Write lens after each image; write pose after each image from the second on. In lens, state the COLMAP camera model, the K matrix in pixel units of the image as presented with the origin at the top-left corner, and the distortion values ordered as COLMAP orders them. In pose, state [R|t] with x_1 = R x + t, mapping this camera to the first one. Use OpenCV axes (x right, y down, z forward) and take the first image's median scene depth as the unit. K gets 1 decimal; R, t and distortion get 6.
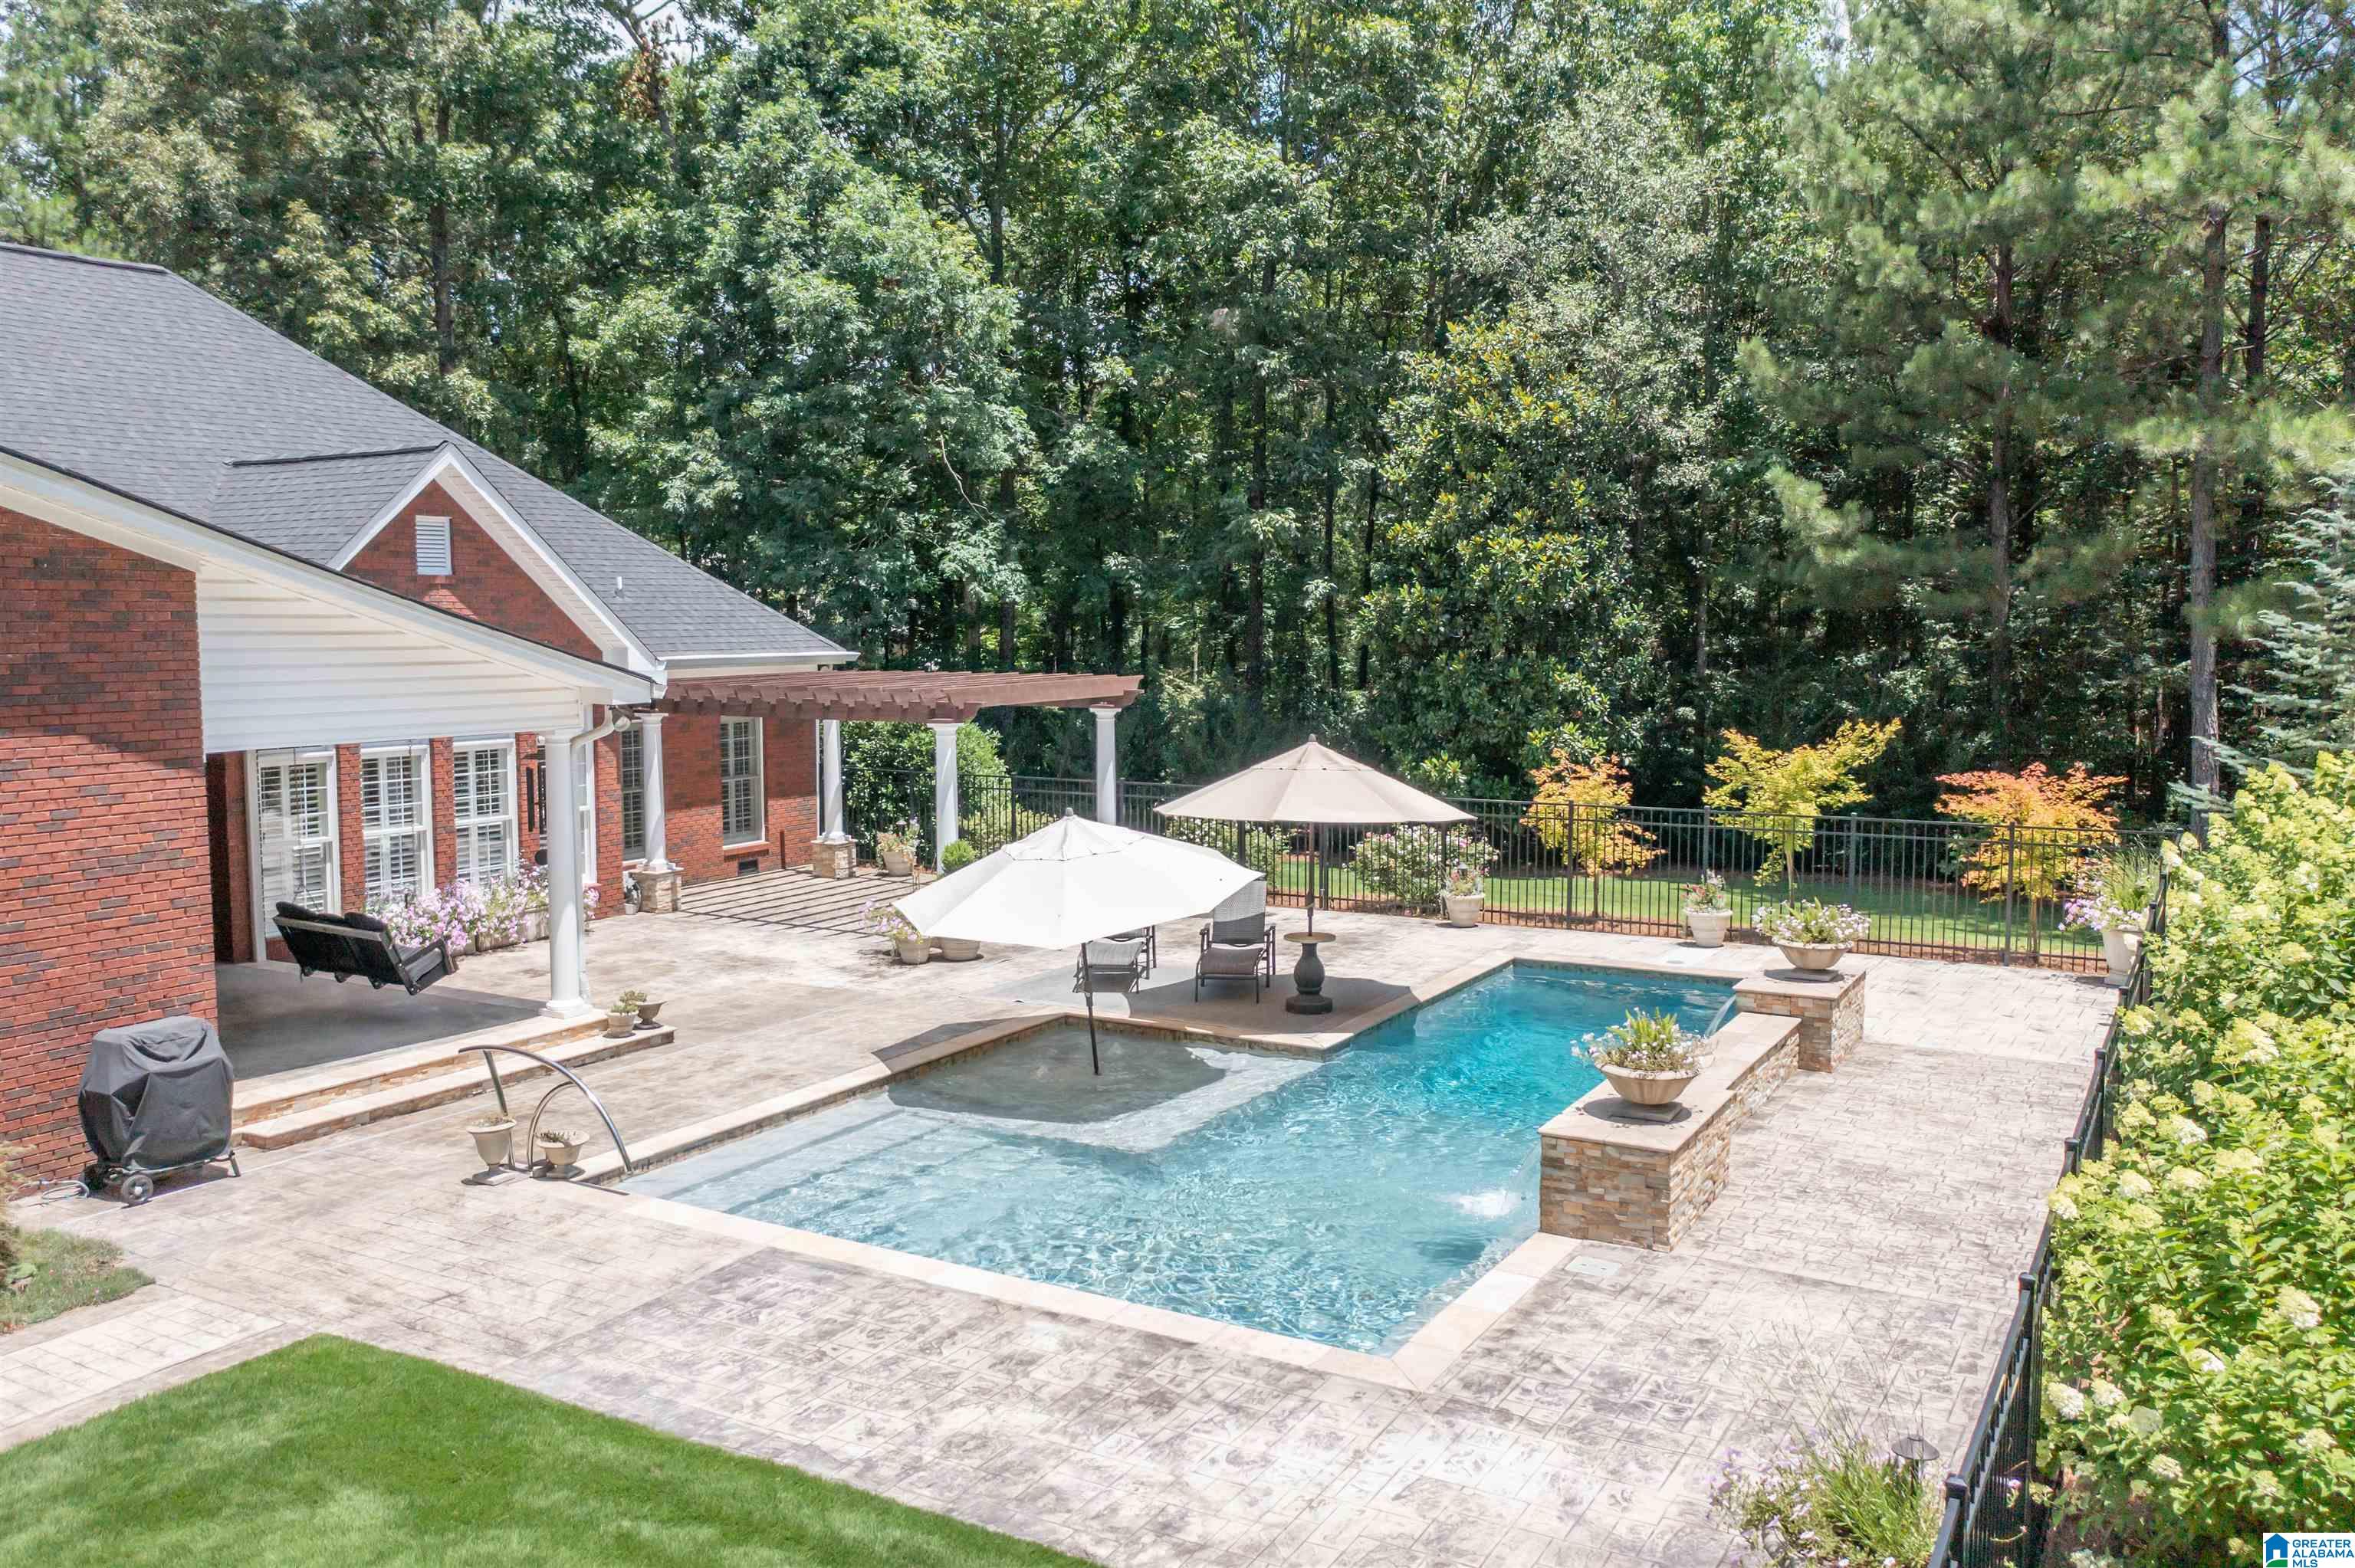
lens RADIAL K [[1859.4, 0, 1178.7], [0, 1859.4, 778.0], [0, 0, 1]] dist [-0.008894, 0.009741]
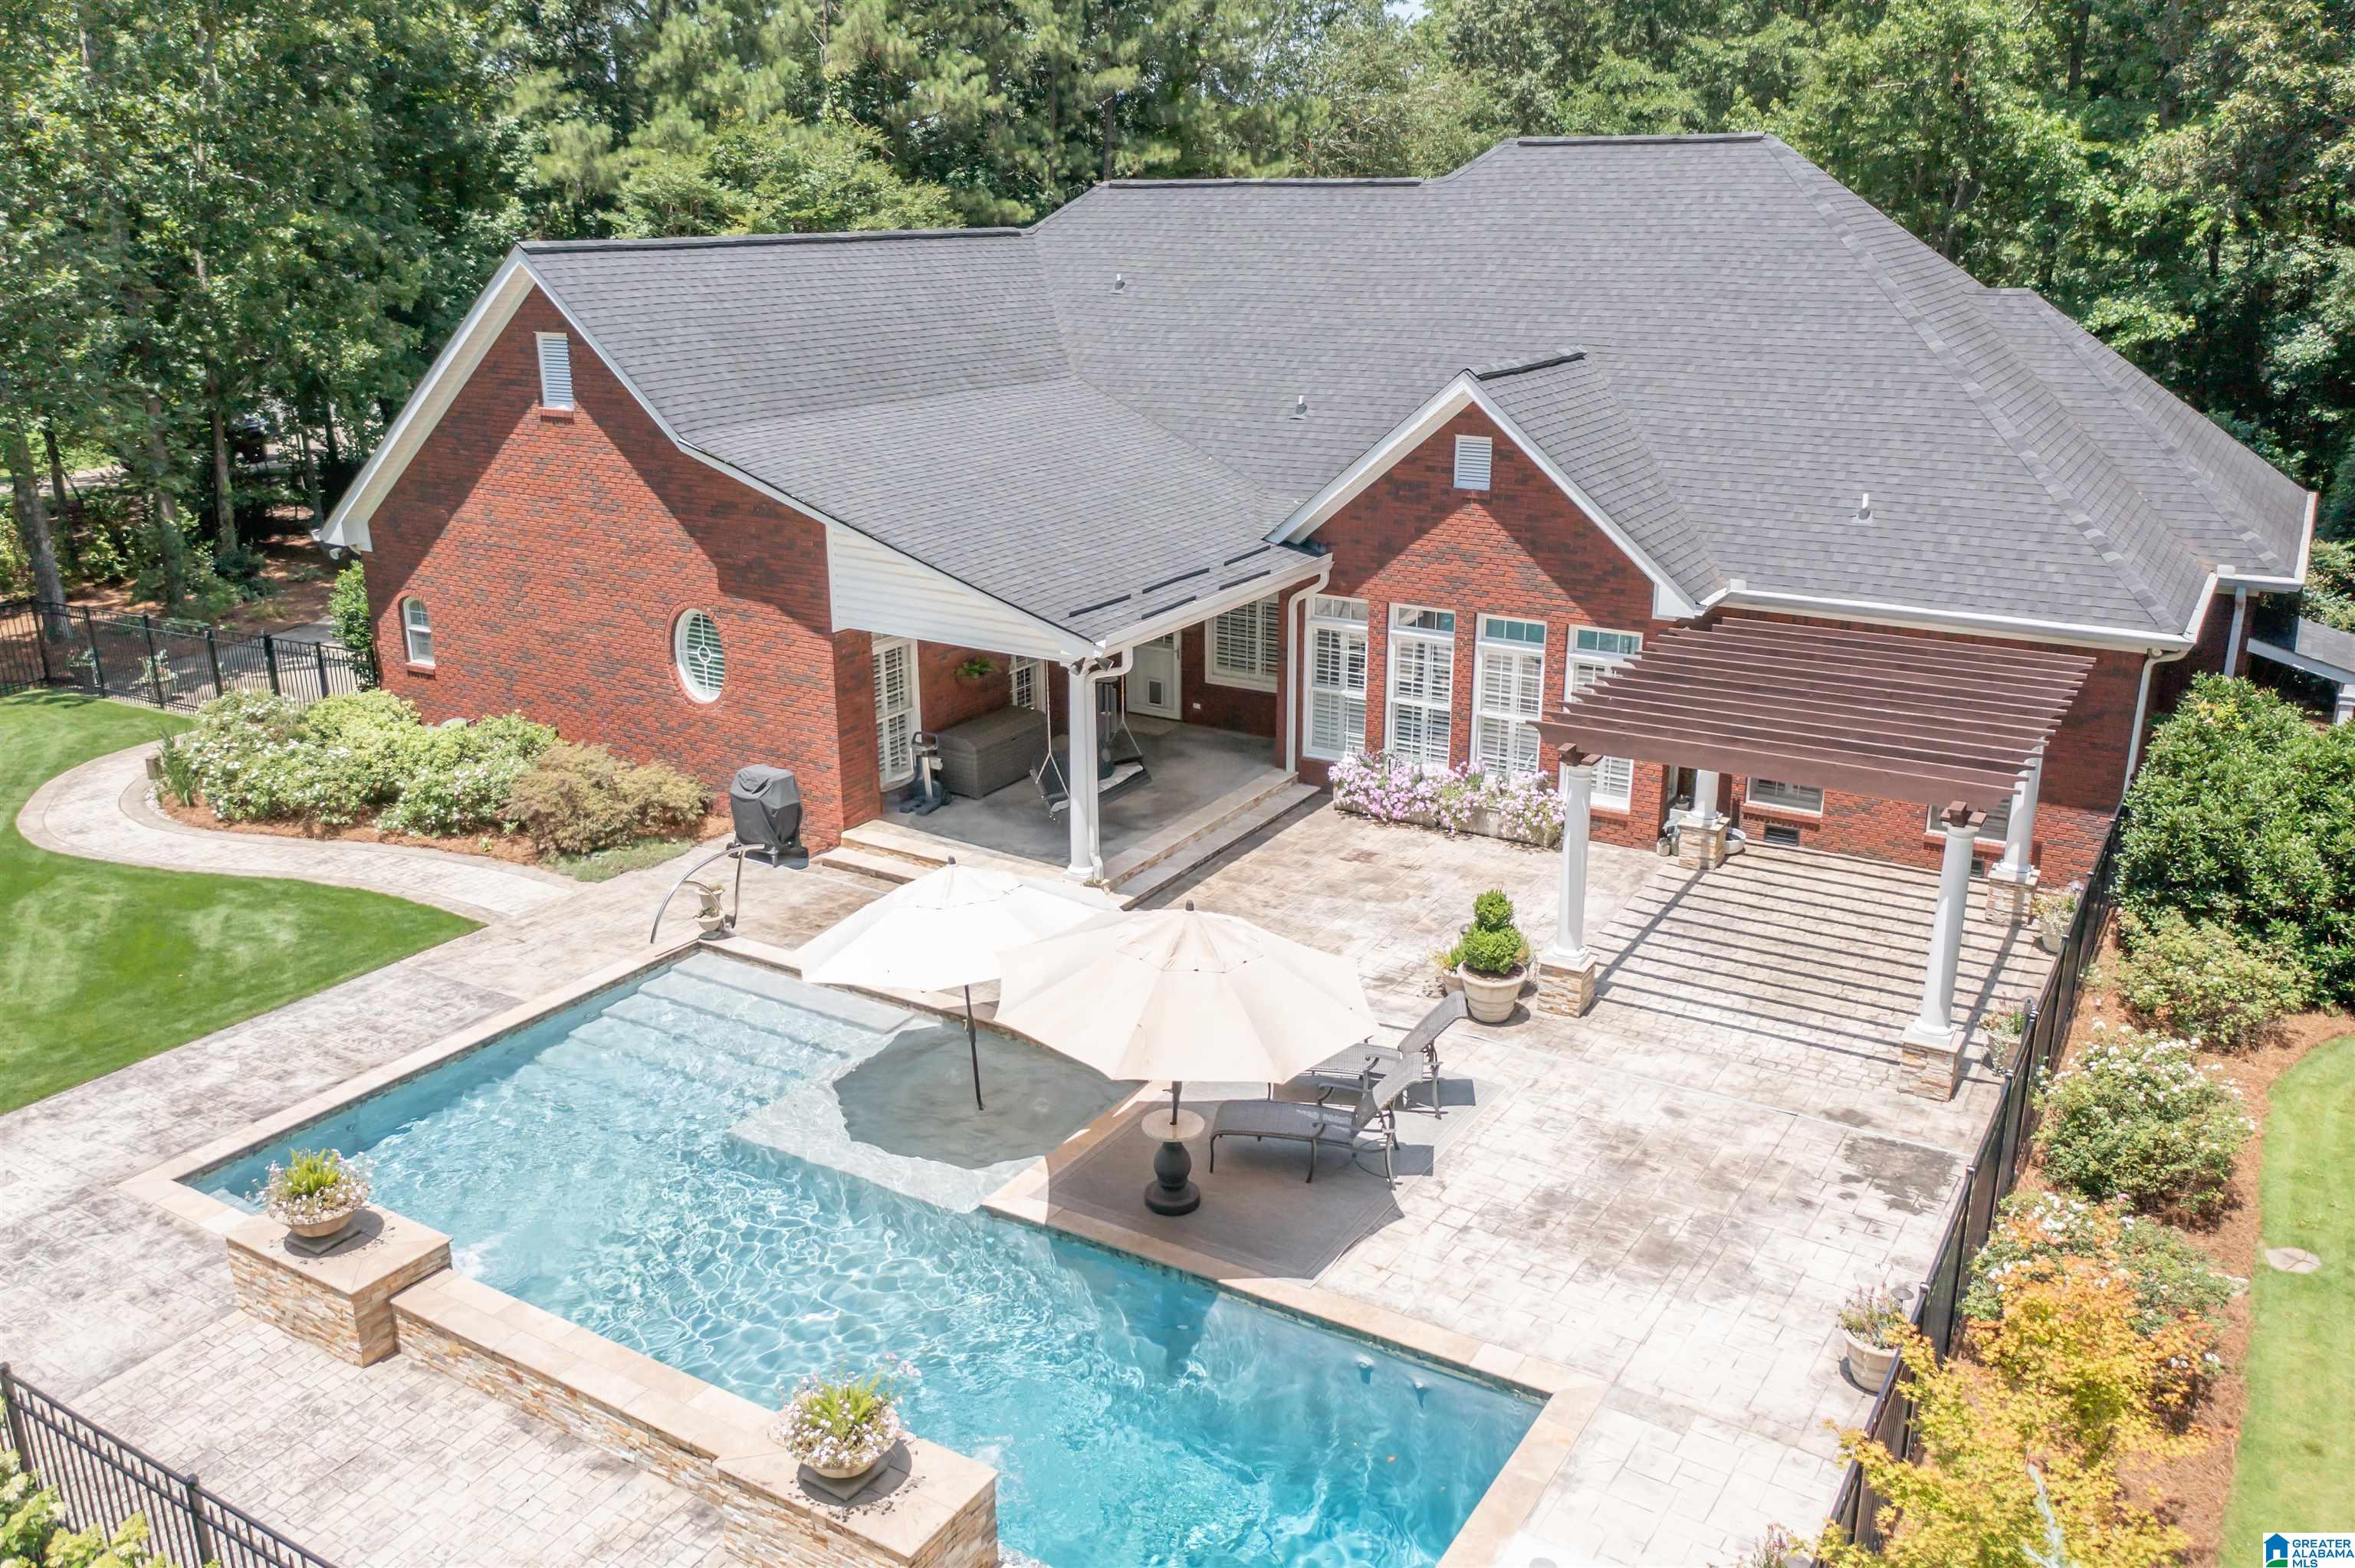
lens RADIAL K [[1859.4, 0, 1173.4], [0, 1859.4, 786.0], [0, 0, 1]] dist [-0.008894, 0.009741]
pose [[-0.027598, 0.312365, -0.949561, 0.690916], [-0.084783, 0.945769, 0.313581, -0.270590], [0.996017, 0.089161, 0.000382, 0.836278]]
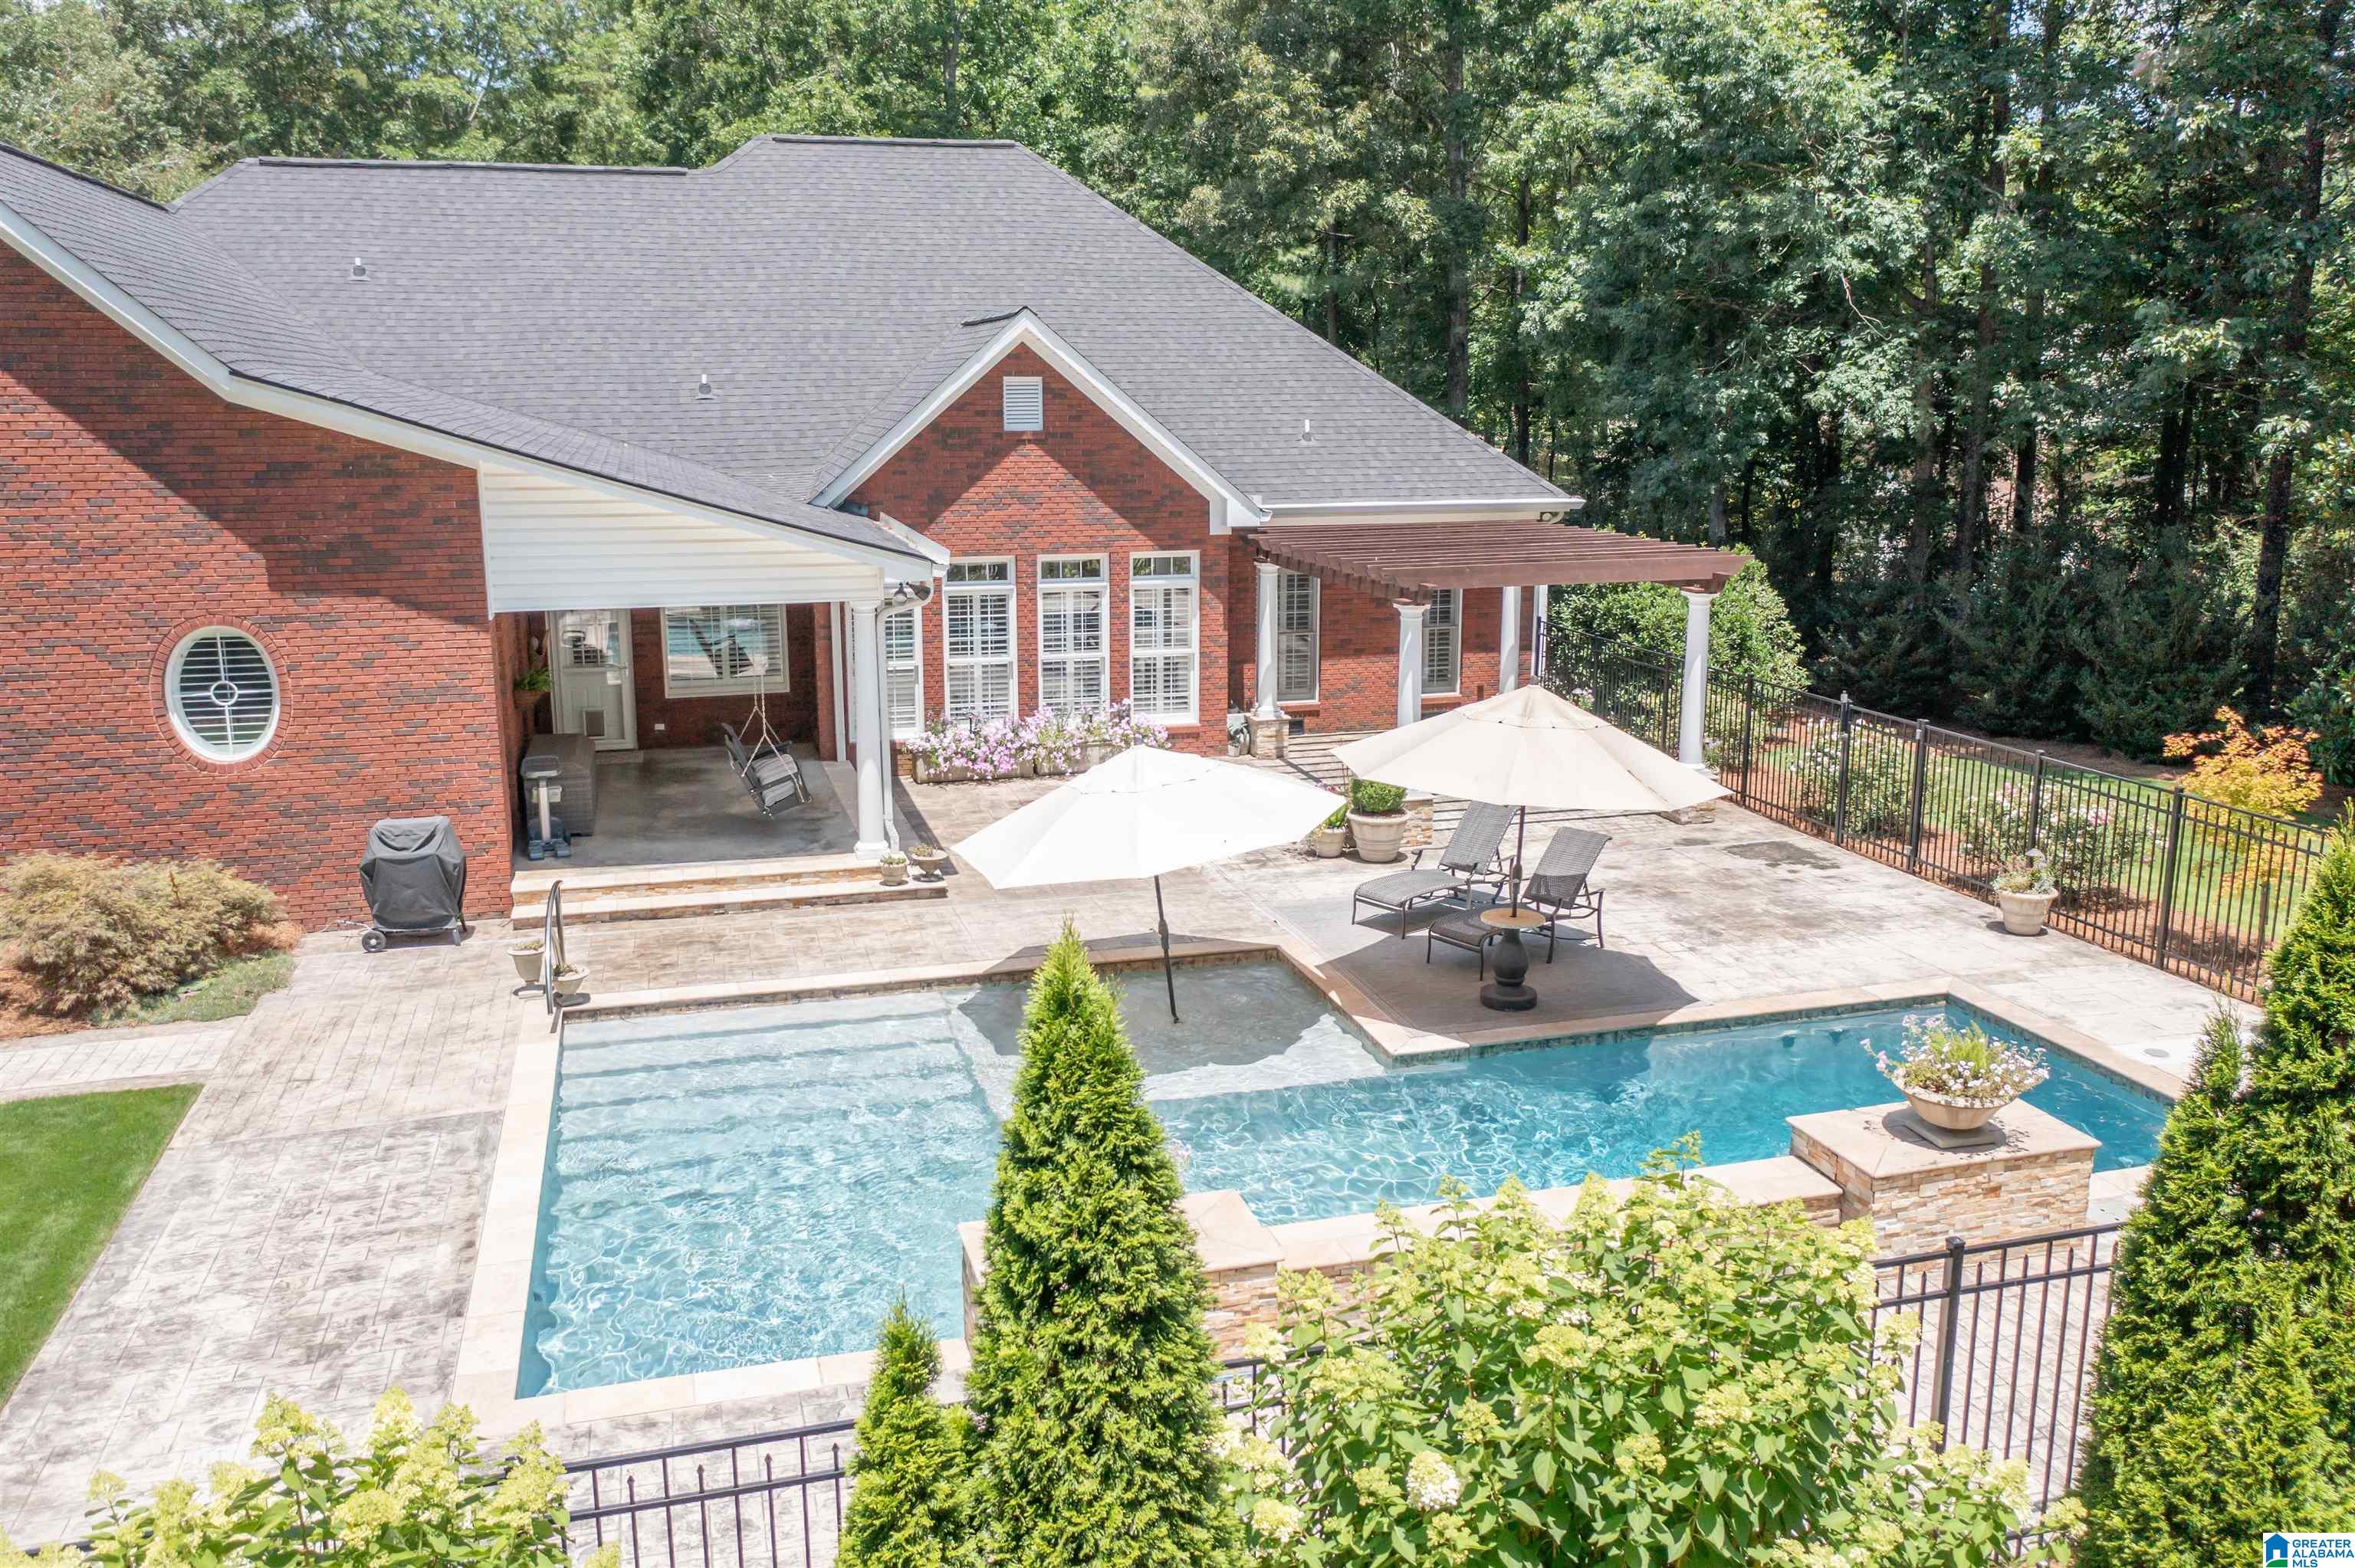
lens RADIAL K [[1859.4, 0, 1181.8], [0, 1859.4, 786.4], [0, 0, 1]] dist [-0.008894, 0.009741]
pose [[0.720286, 0.150692, -0.677111, 0.438380], [-0.061490, 0.986147, 0.154058, -0.076724], [0.690946, -0.069331, 0.719574, 0.259074]]
